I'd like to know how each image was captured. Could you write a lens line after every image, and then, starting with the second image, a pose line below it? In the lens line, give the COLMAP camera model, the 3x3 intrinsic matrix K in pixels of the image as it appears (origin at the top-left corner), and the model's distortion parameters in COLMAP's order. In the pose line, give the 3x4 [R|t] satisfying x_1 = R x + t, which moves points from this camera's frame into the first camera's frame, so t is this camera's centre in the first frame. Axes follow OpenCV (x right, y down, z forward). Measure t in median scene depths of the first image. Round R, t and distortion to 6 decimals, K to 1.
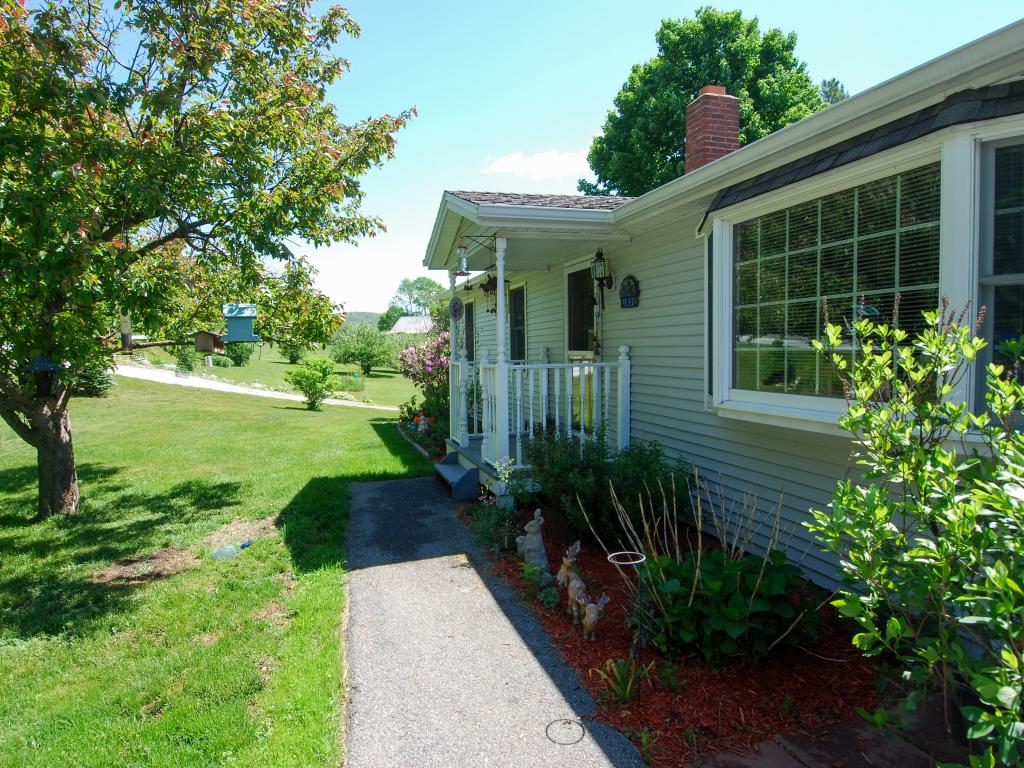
lens RADIAL K [[613.2, 0, 507.7], [0, 613.2, 393.8], [0, 0, 1]] dist [0.024189, -0.003986]
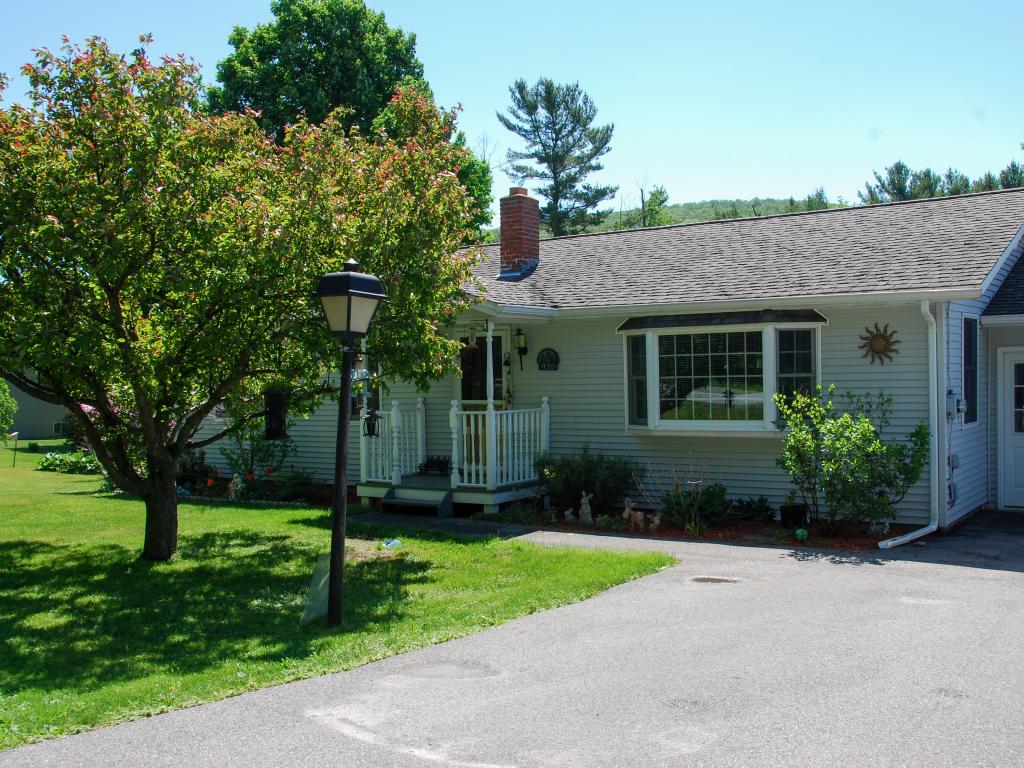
lens RADIAL K [[1066.1, 0, 550.8], [0, 1066.1, 407.9], [0, 0, 1]] dist [-0.098191, 0.000000]
pose [[0.772014, -0.019865, 0.635295, -1.426893], [0.056038, 0.997747, -0.036899, 0.041872], [-0.633131, 0.064087, 0.771387, -0.956147]]
